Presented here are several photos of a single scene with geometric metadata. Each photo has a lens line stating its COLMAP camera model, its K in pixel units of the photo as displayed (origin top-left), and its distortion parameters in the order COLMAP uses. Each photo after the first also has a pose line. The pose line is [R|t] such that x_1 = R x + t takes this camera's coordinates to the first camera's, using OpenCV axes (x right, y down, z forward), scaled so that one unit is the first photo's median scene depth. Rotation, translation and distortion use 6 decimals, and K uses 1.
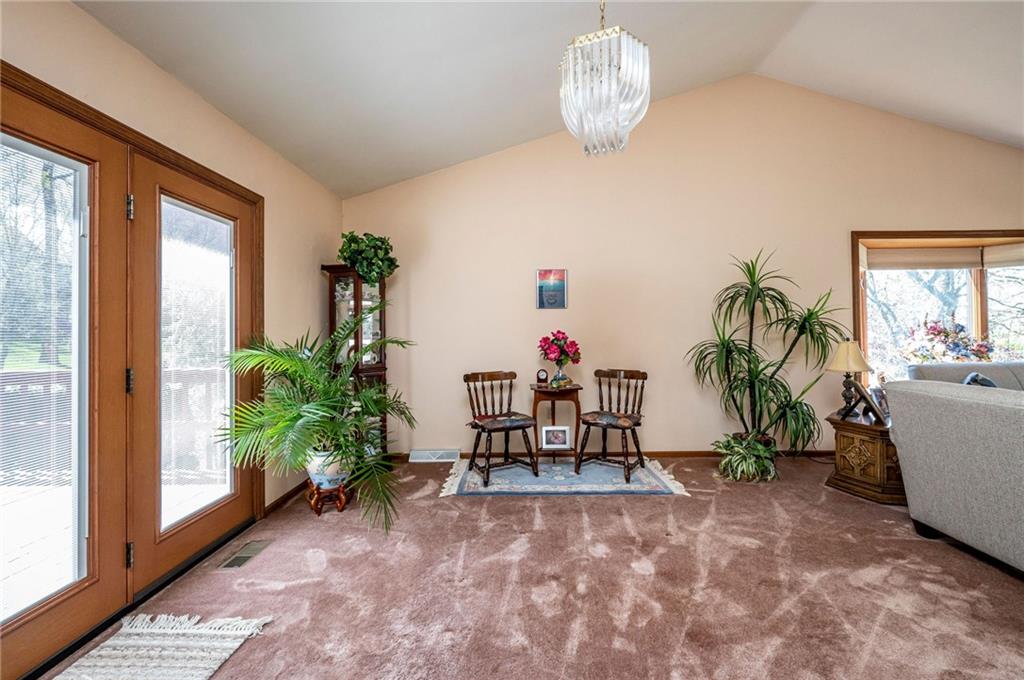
lens RADIAL K [[427.5, 0, 517.7], [0, 427.5, 334.8], [0, 0, 1]] dist [-0.009408, 0.000469]
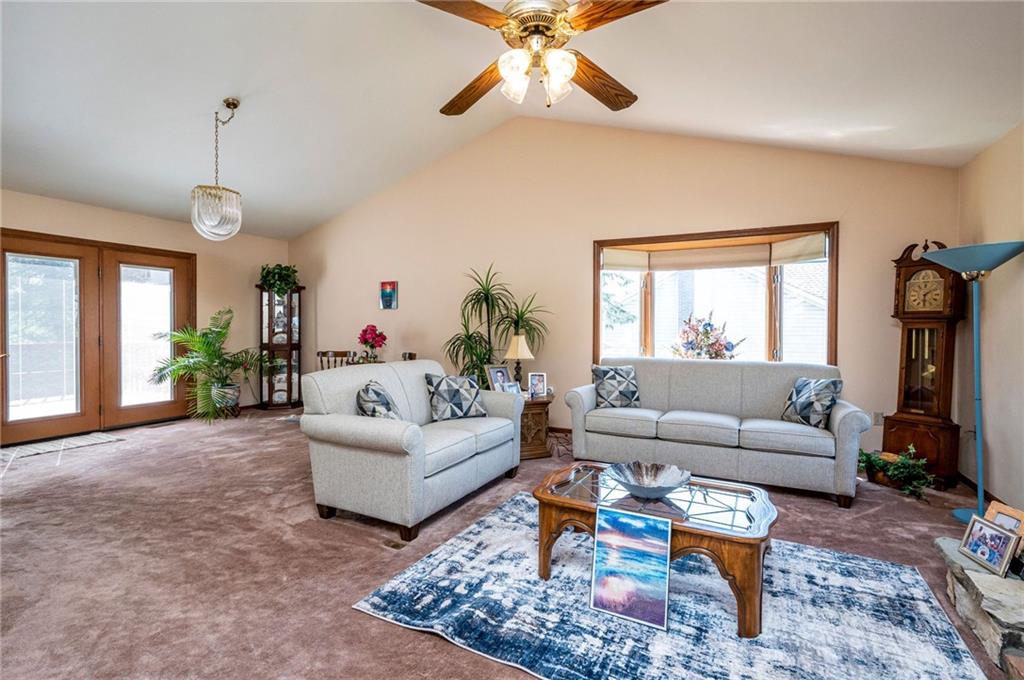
lens RADIAL K [[427.5, 0, 501.7], [0, 427.5, 337.7], [0, 0, 1]] dist [-0.009408, 0.000469]
pose [[0.913391, 0.024837, -0.406326, 1.247019], [-0.017067, 0.999596, 0.022736, -0.006445], [0.406726, -0.013832, 0.913445, -0.179103]]
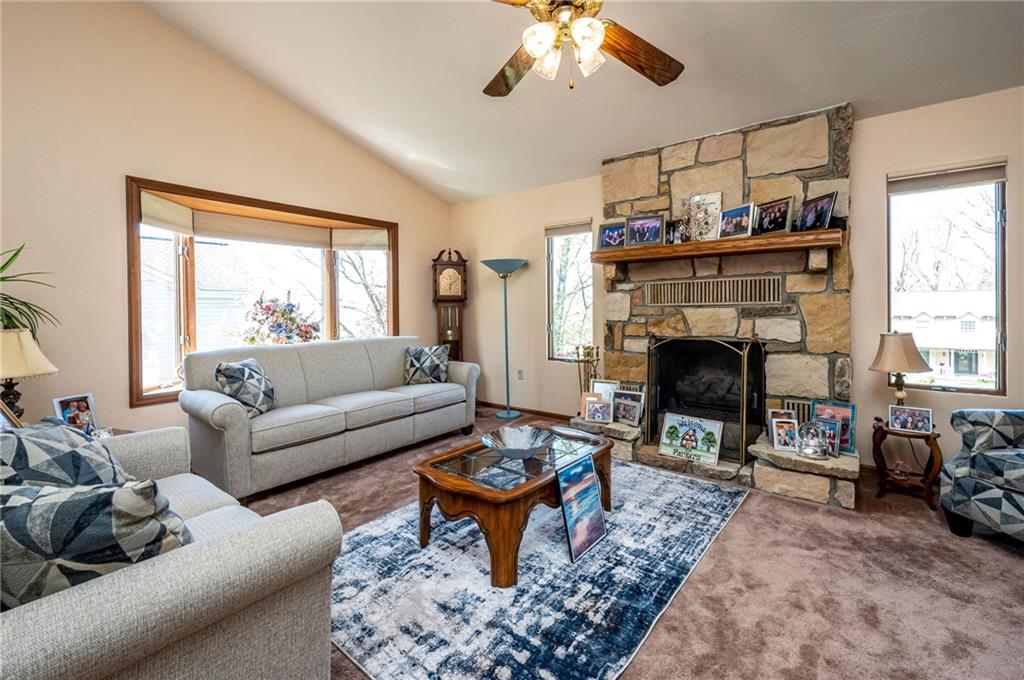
lens RADIAL K [[422.0, 0, 524.3], [0, 422.0, 309.0], [0, 0, 1]] dist [0.006298, -0.000333]
pose [[0.592804, -0.003677, 0.805338, 0.727448], [0.007282, 0.999973, -0.000794, -0.010349], [-0.805314, 0.006335, 0.592815, 0.015316]]
